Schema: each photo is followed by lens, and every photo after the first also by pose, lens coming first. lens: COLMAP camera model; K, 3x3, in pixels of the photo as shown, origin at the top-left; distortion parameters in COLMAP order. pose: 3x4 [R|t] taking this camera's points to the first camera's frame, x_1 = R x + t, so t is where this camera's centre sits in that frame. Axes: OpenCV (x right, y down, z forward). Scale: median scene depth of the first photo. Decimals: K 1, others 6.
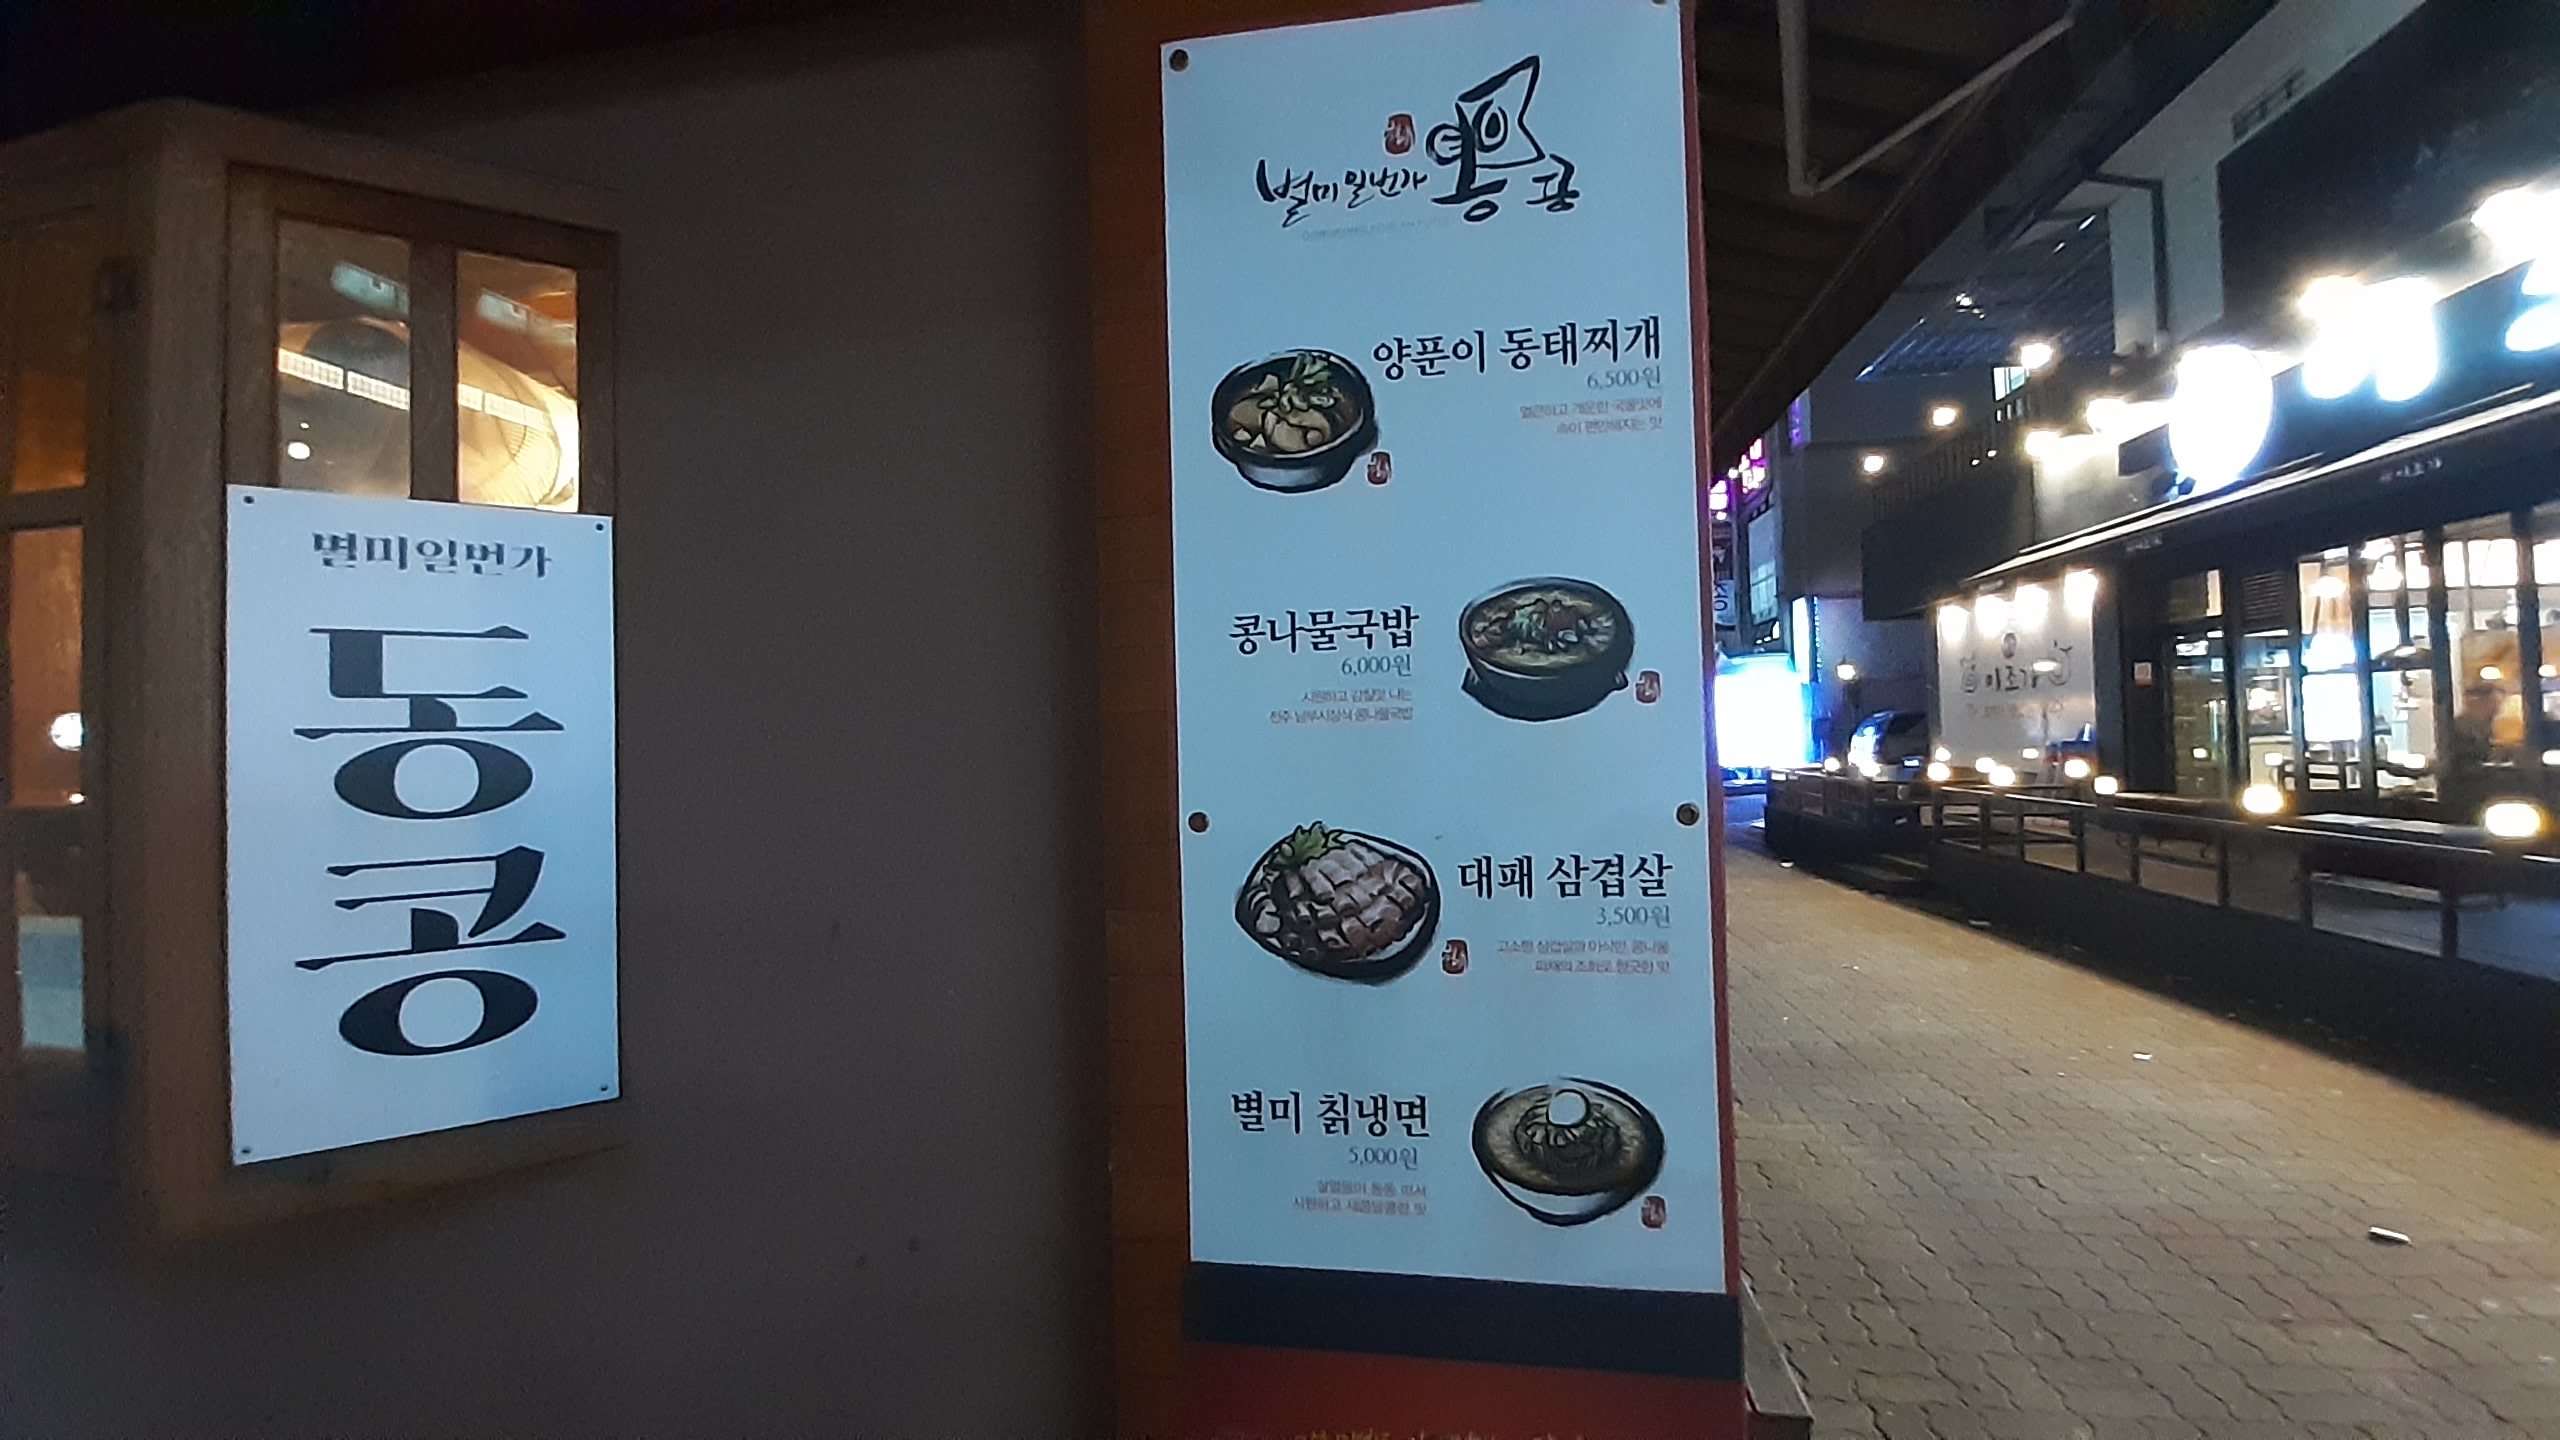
lens RADIAL K [[995.8, 0, 1314.5], [0, 995.8, 719.9], [0, 0, 1]] dist [-0.009877, -0.000179]
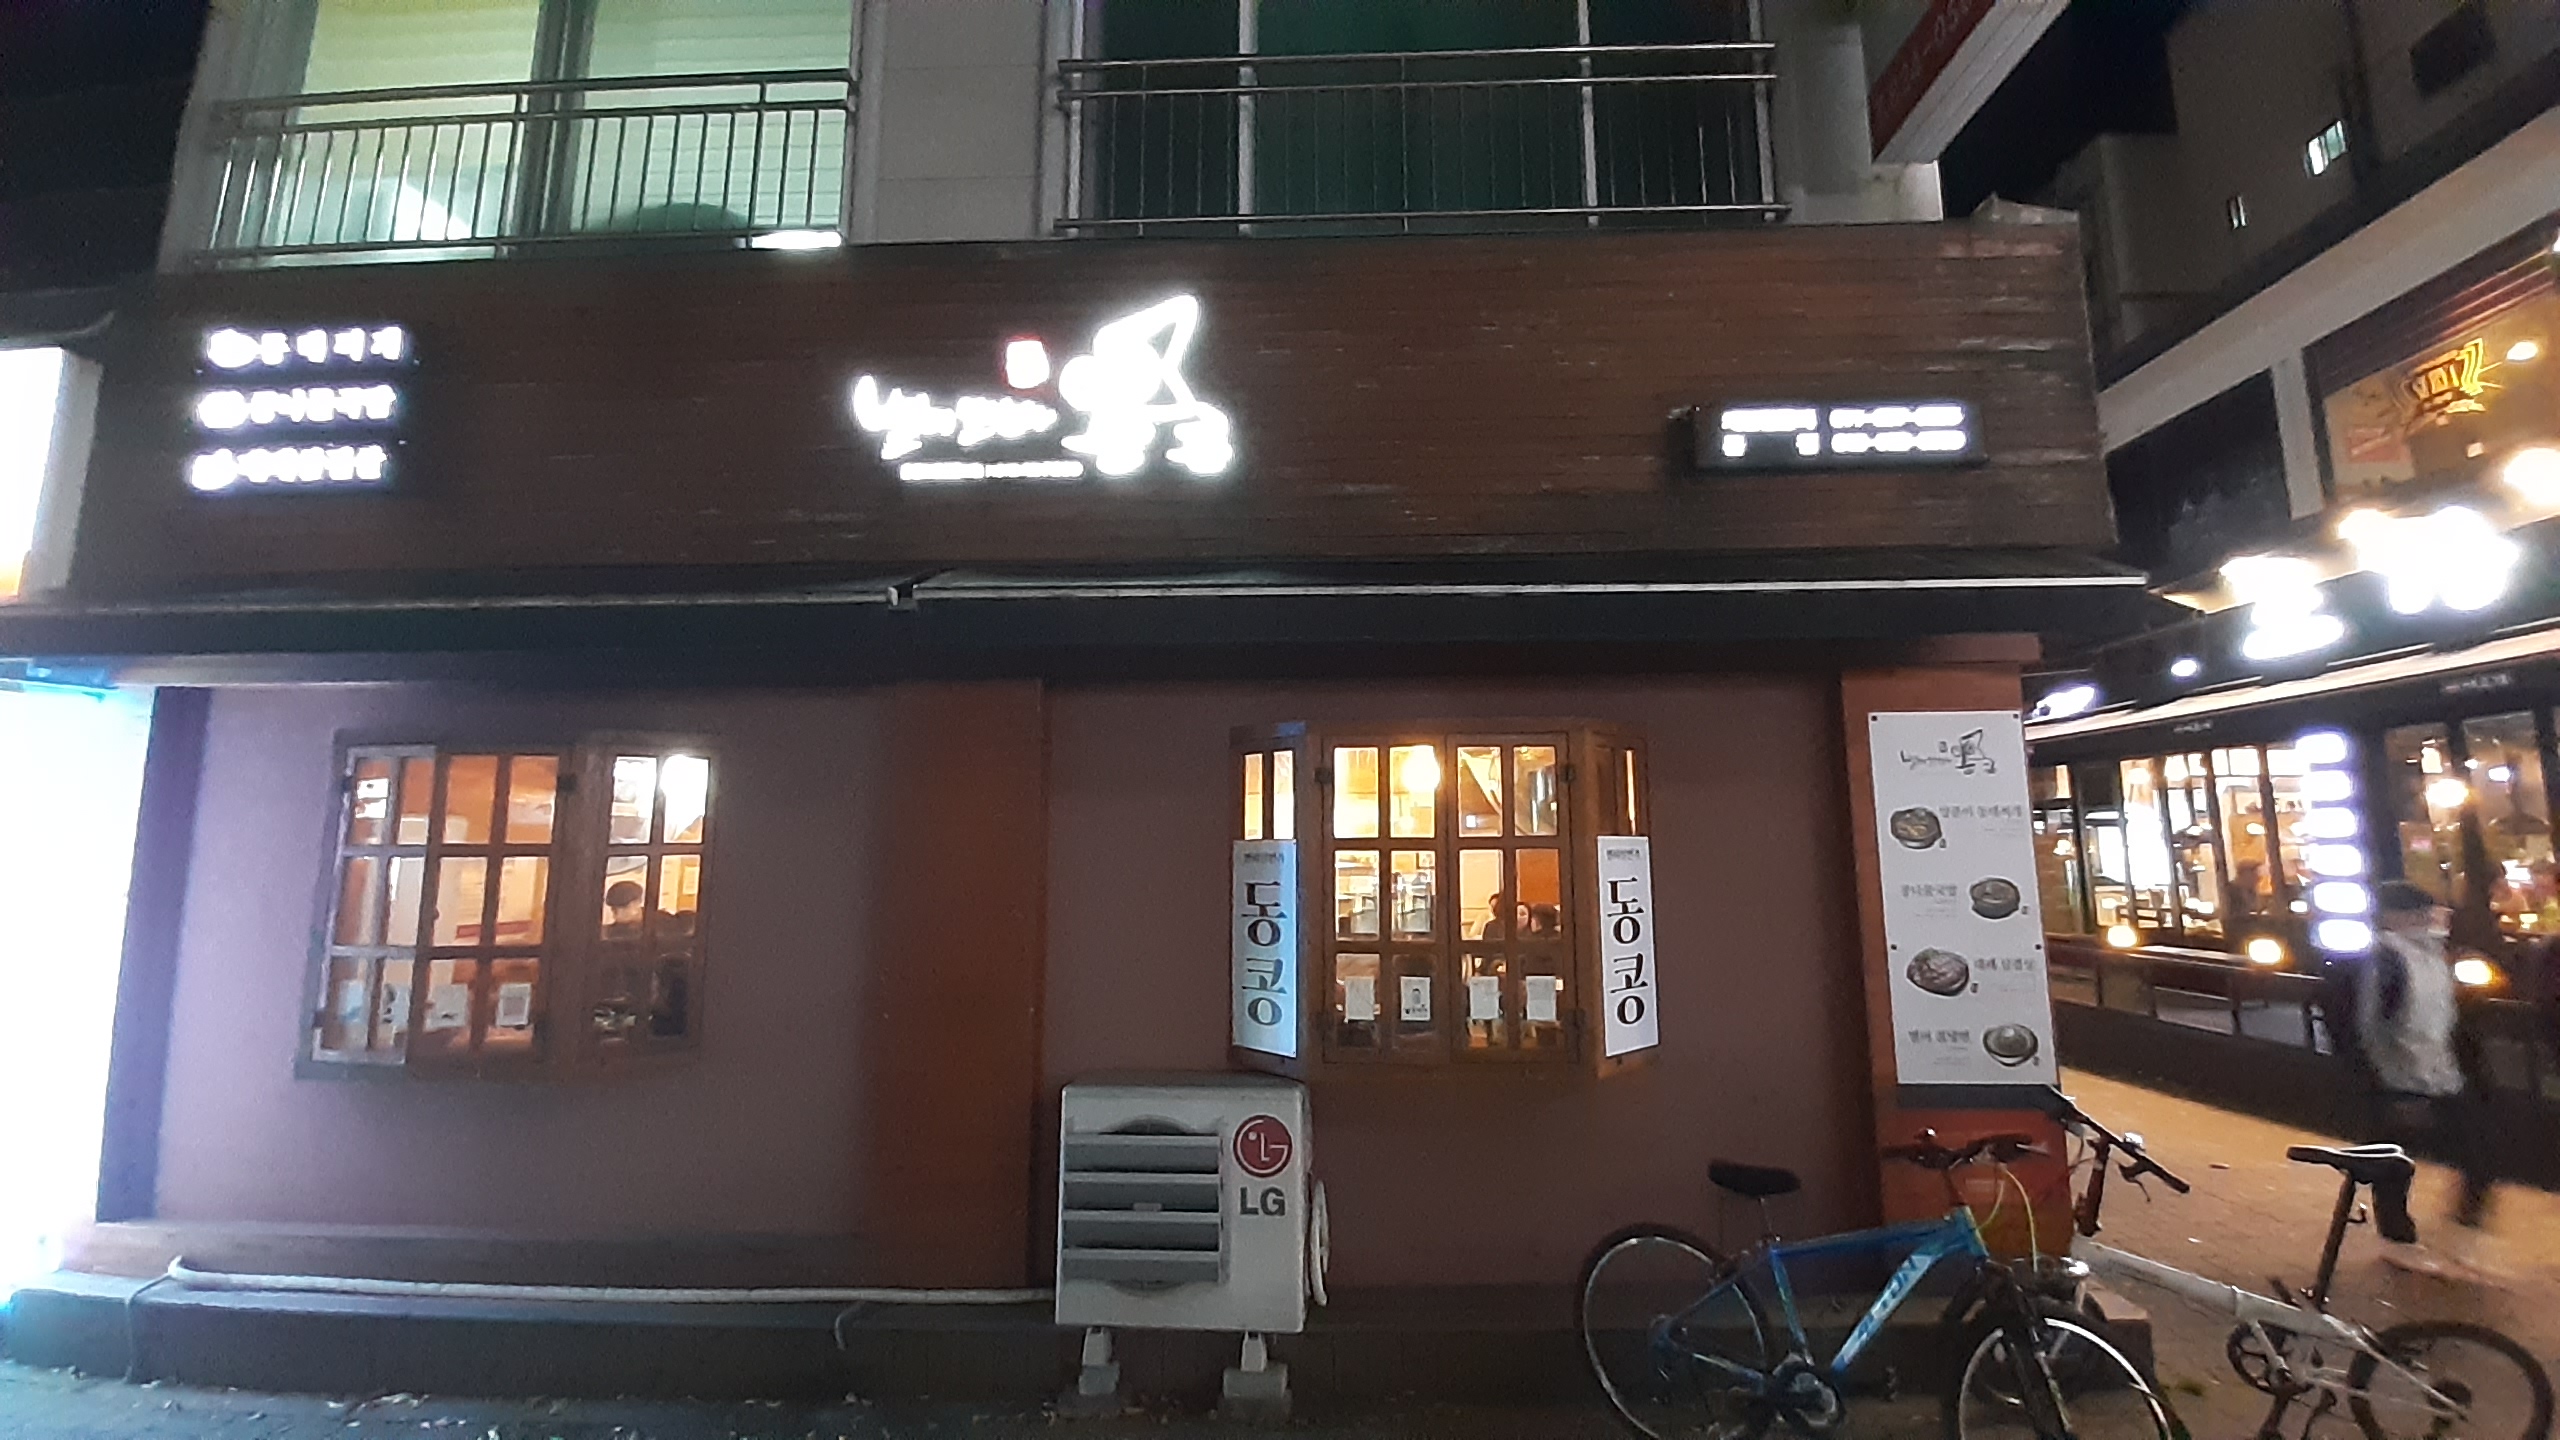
lens RADIAL K [[1010.8, 0, 1280.0], [0, 1010.8, 720.0], [0, 0, 1]] dist [0.017423, -0.014572]
pose [[0.993523, 0.035004, 0.108107, -2.289550], [-0.022751, 0.993384, -0.112561, -0.202033], [-0.111331, 0.109373, 0.987746, -1.987784]]
